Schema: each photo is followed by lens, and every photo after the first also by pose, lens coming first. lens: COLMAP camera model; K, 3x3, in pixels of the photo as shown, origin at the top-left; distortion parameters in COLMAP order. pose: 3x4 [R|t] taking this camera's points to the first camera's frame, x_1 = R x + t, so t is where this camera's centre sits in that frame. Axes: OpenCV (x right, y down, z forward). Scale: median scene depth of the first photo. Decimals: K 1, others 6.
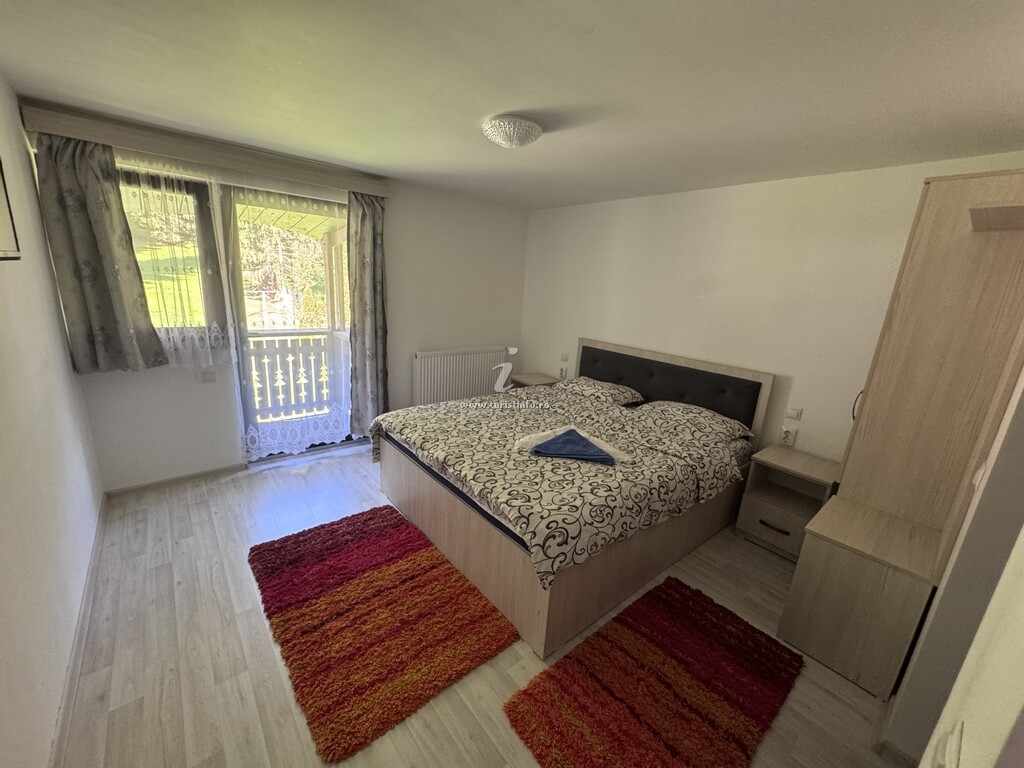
lens RADIAL K [[408.8, 0, 512.0], [0, 408.8, 384.0], [0, 0, 1]] dist [-0.000794, -0.000174]
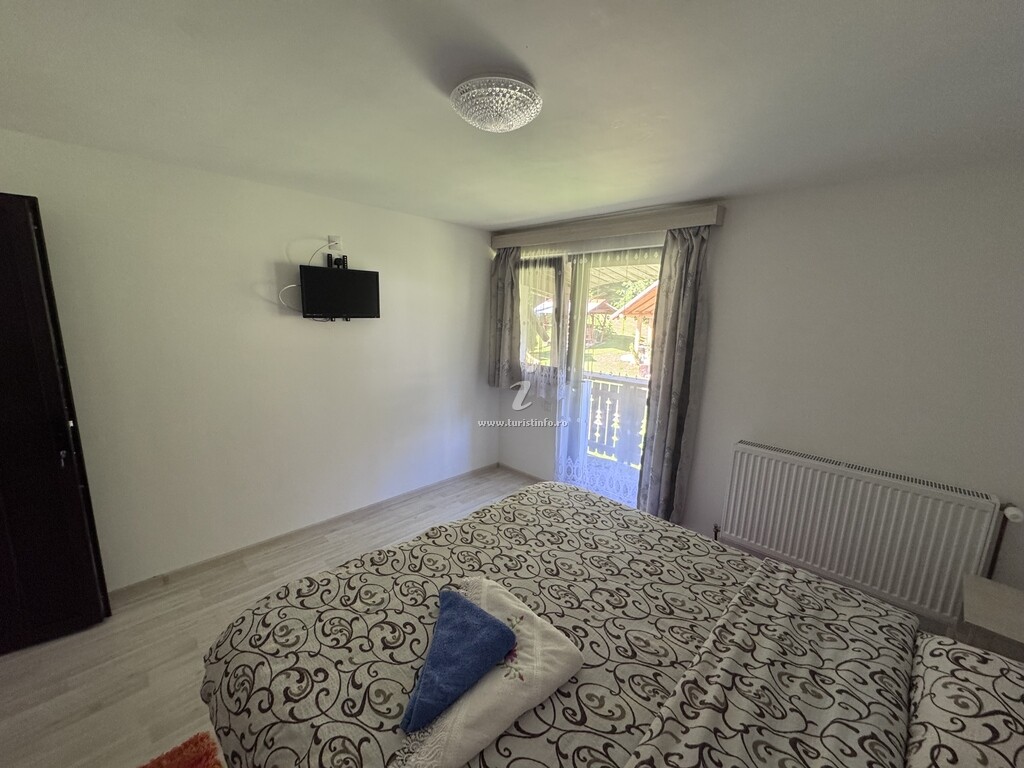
lens RADIAL K [[408.8, 0, 512.0], [0, 408.8, 384.0], [0, 0, 1]] dist [-0.000794, -0.000174]
pose [[0.083829, 0.122874, -0.988876, 0.578695], [-0.269531, 0.958174, 0.096210, -0.207418], [0.959336, 0.258468, 0.113441, 0.867385]]
